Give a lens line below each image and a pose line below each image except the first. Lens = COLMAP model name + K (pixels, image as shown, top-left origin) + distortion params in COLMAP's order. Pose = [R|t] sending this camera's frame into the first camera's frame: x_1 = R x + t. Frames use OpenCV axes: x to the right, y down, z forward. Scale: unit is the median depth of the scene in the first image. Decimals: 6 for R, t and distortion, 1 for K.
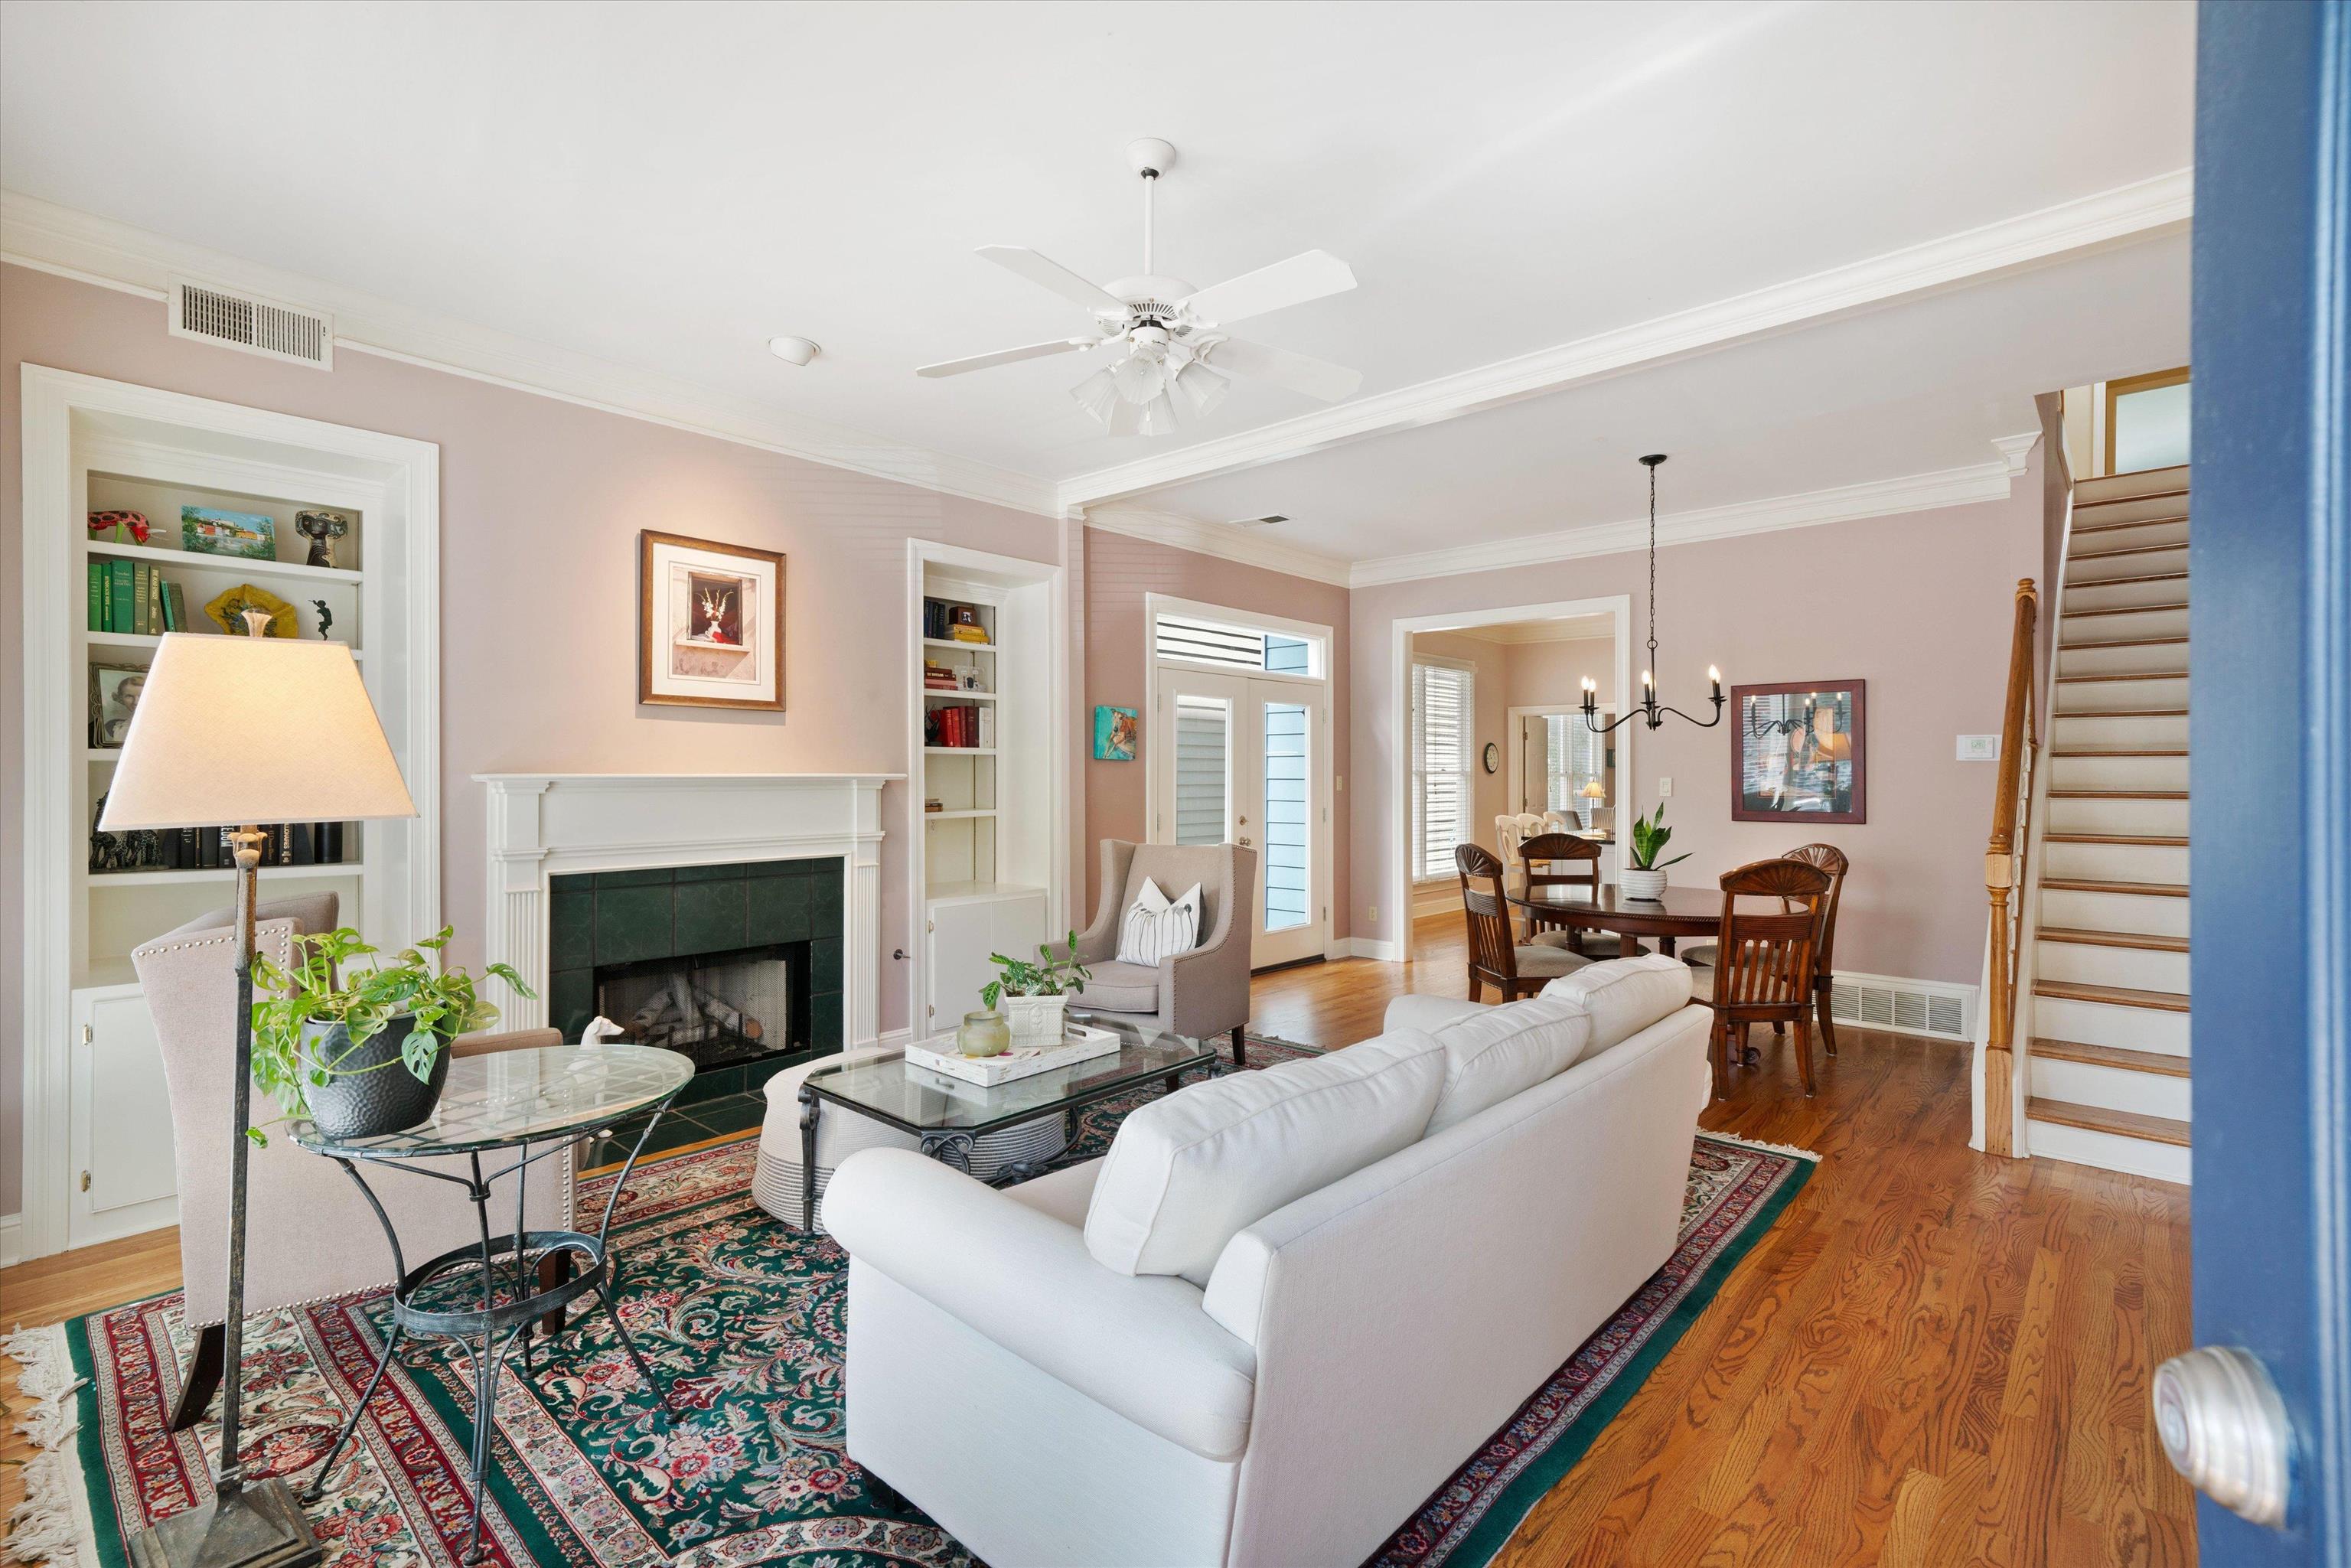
lens RADIAL K [[1063.7, 0, 1161.4], [0, 1063.7, 771.9], [0, 0, 1]] dist [0.002821, 0.000502]
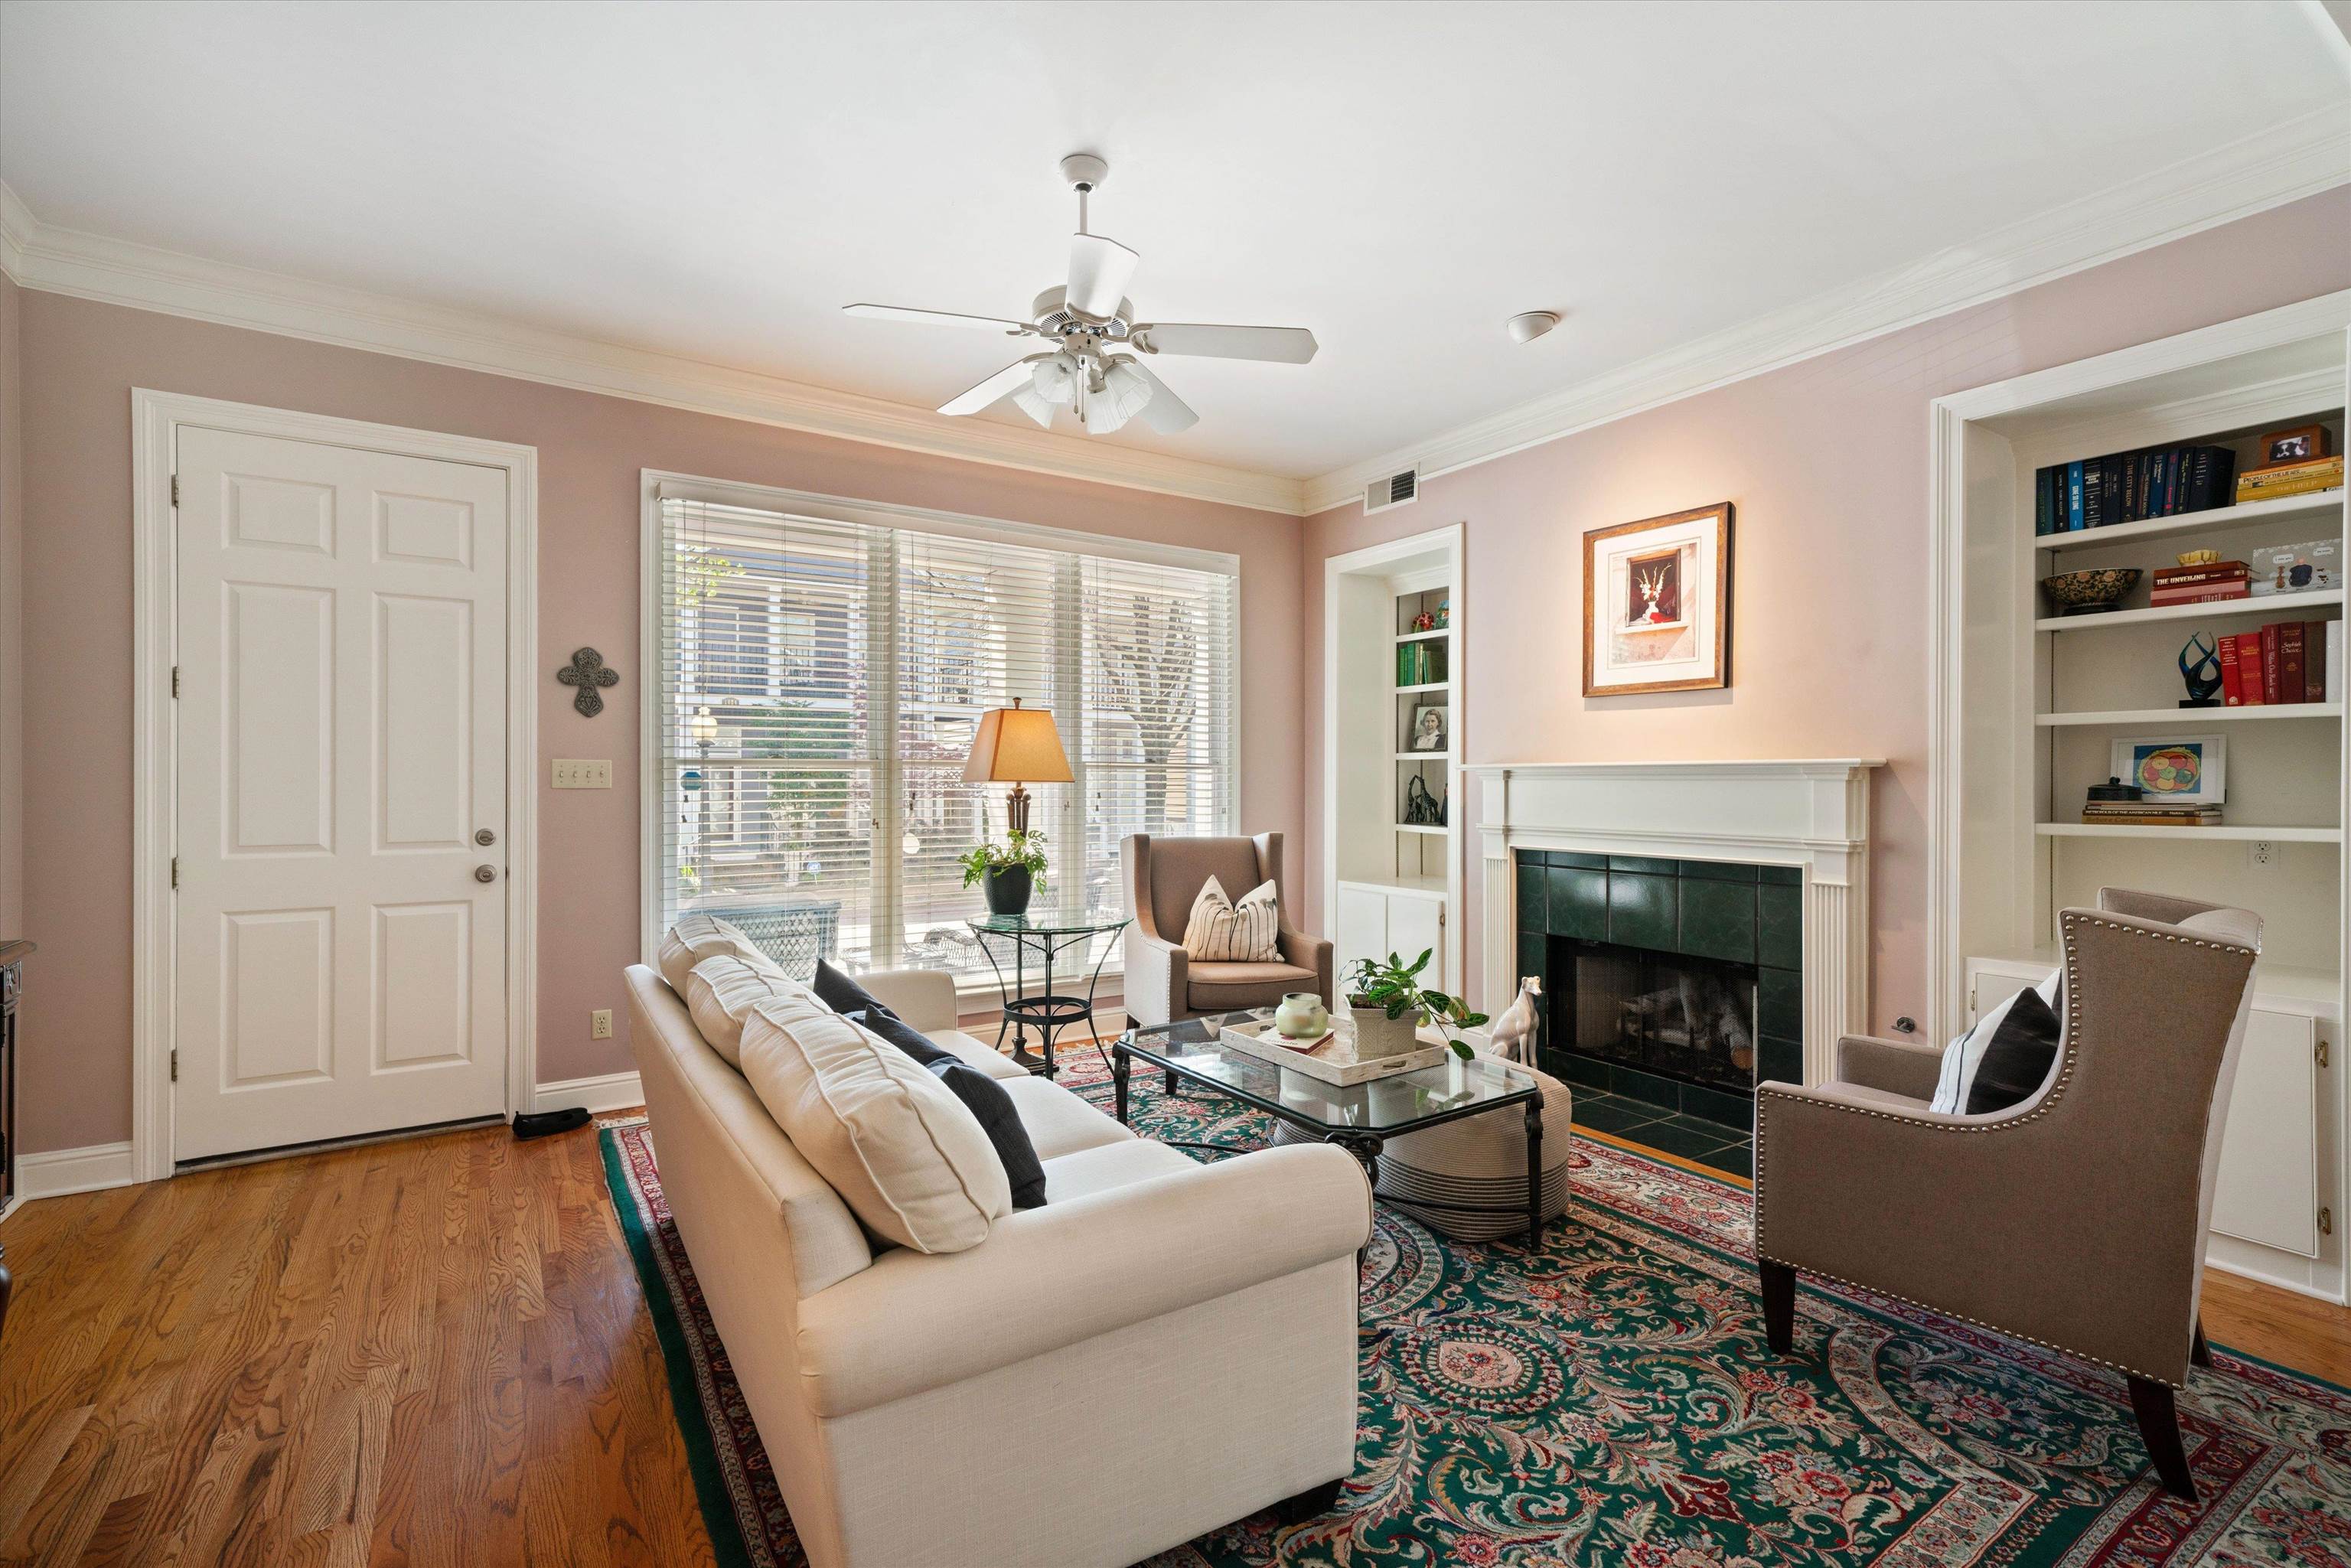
lens RADIAL K [[1063.7, 0, 1161.3], [0, 1063.7, 783.9], [0, 0, 1]] dist [0.002821, 0.000502]
pose [[-0.260899, 0.004233, -0.965357, 0.613188], [0.001662, 0.999991, 0.003936, 0.016560], [0.965365, -0.000577, -0.260904, 0.827891]]
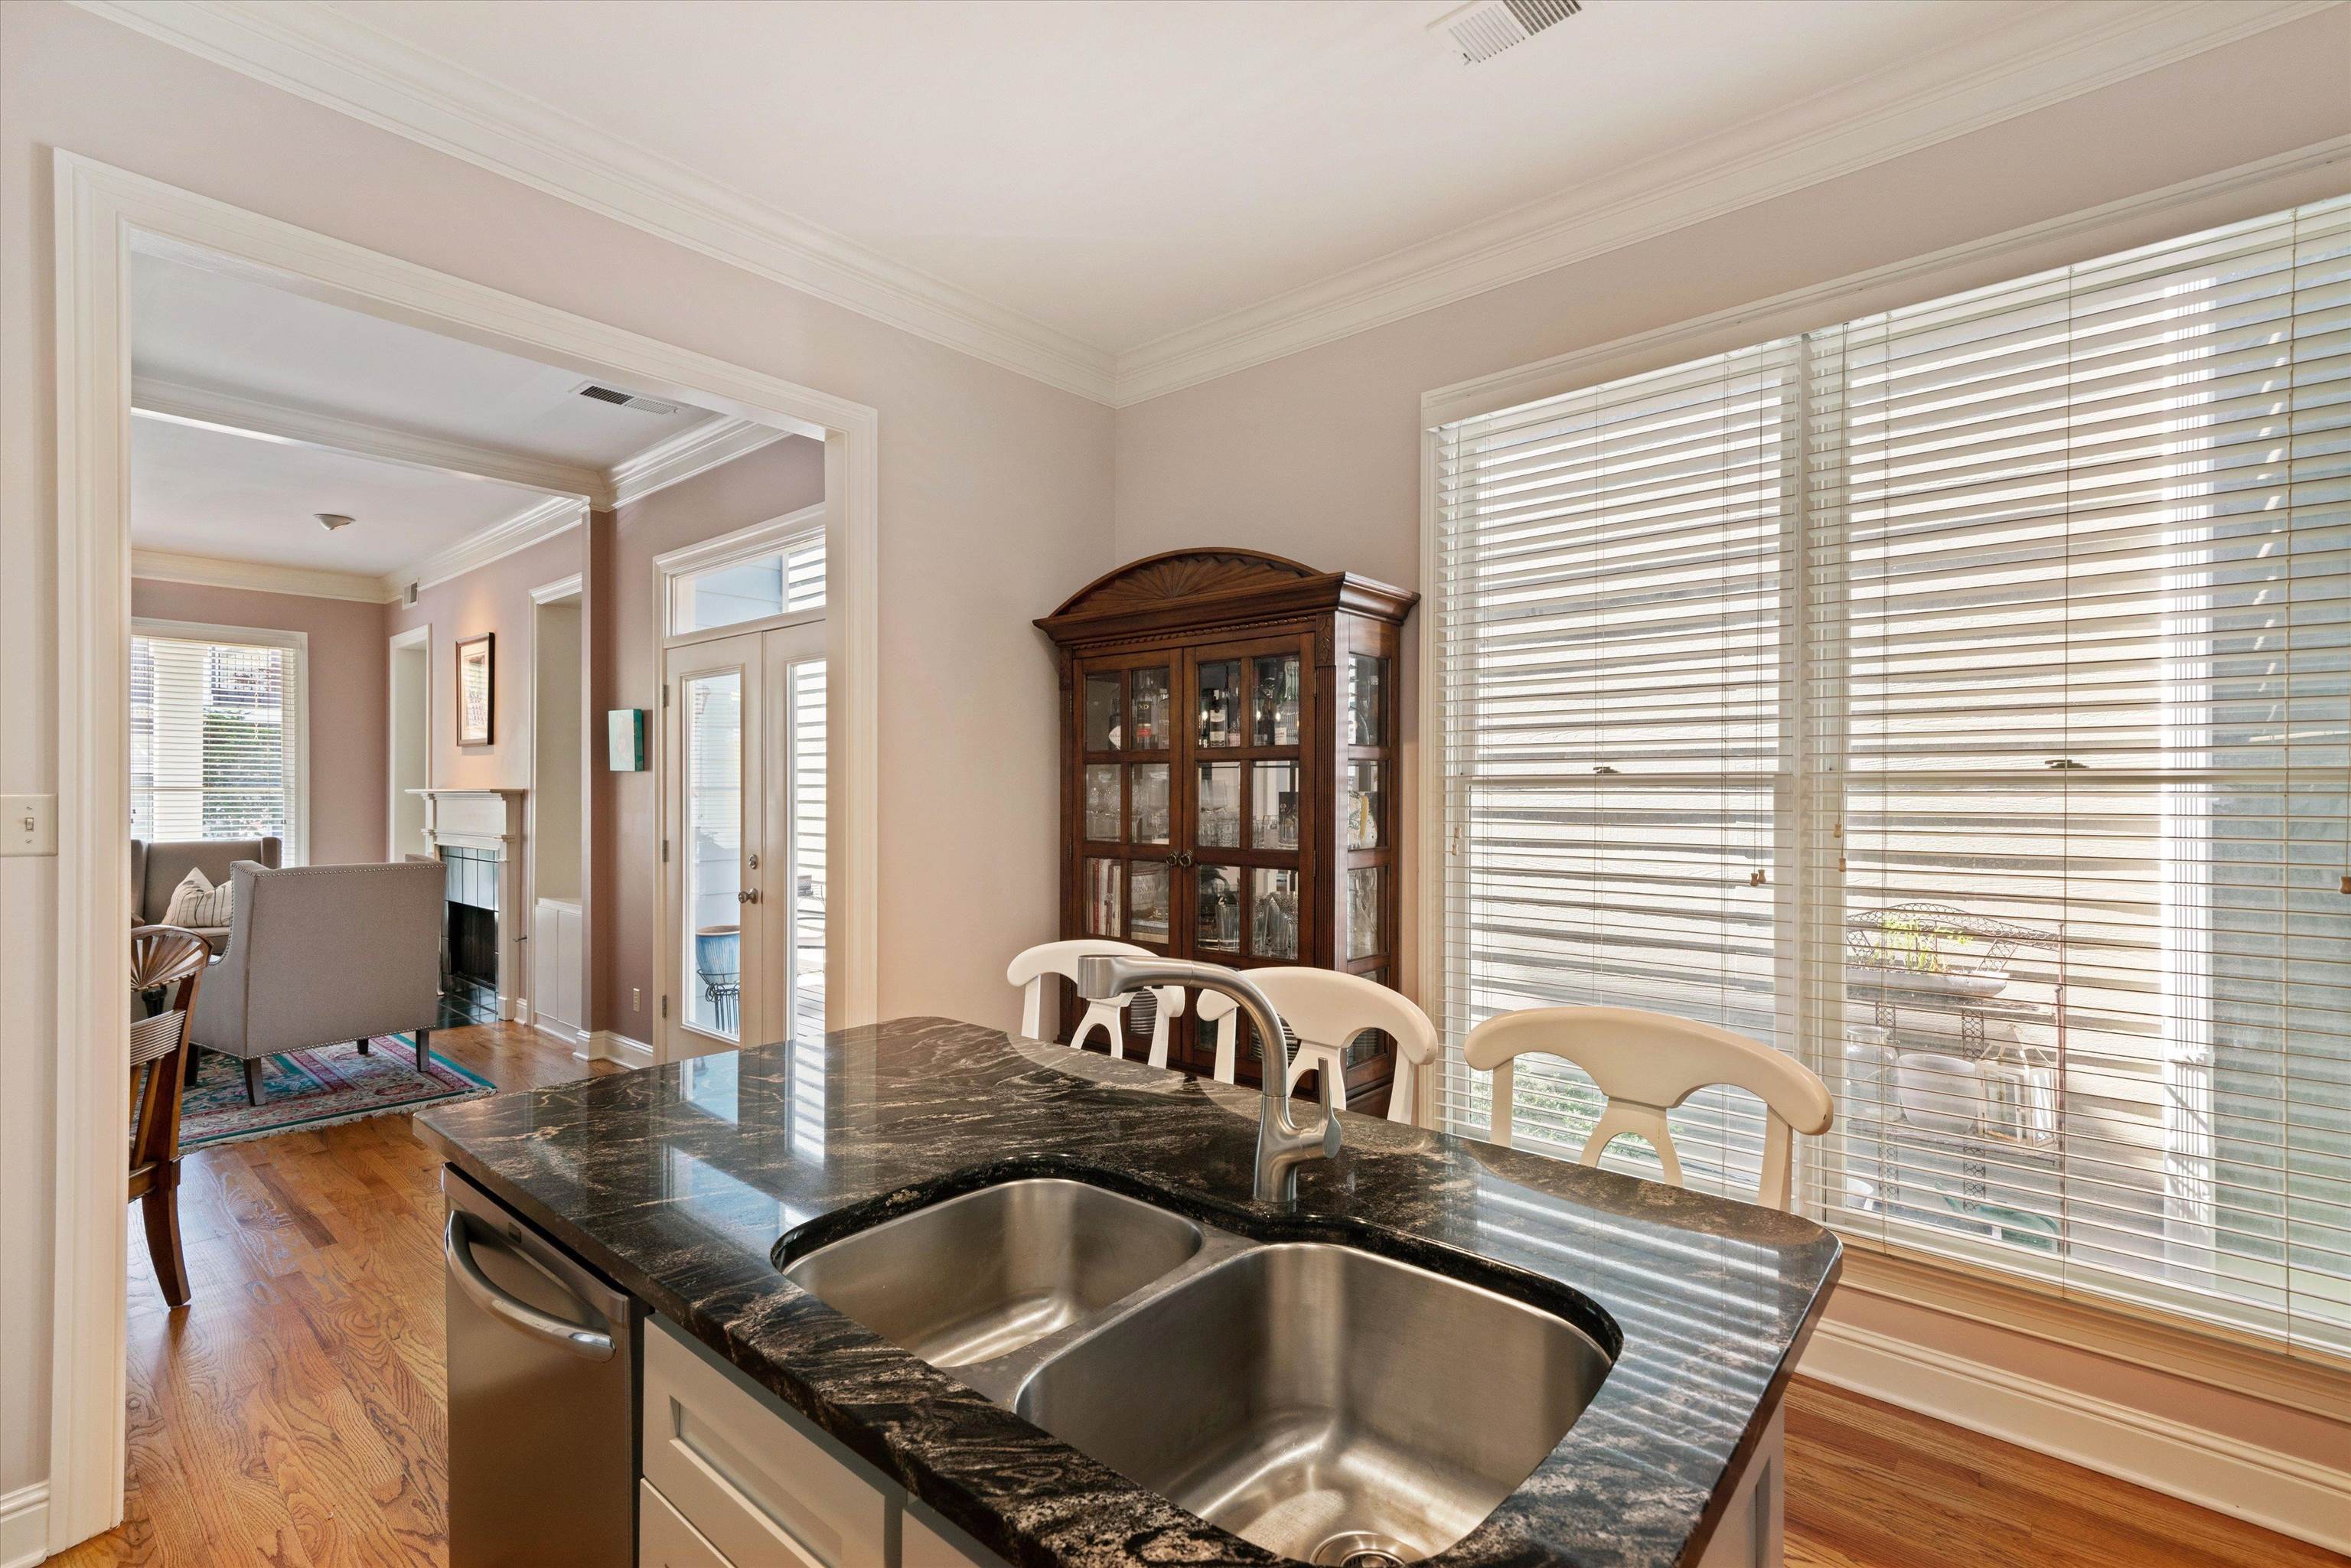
lens RADIAL K [[1063.7, 0, 1181.6], [0, 1063.7, 793.4], [0, 0, 1]] dist [0.002821, 0.000502]
pose [[0.035874, 0.001934, -0.999354, 1.150626], [-0.000146, 0.999998, 0.001930, 0.002417], [0.999356, 0.000077, 0.035874, 1.979017]]
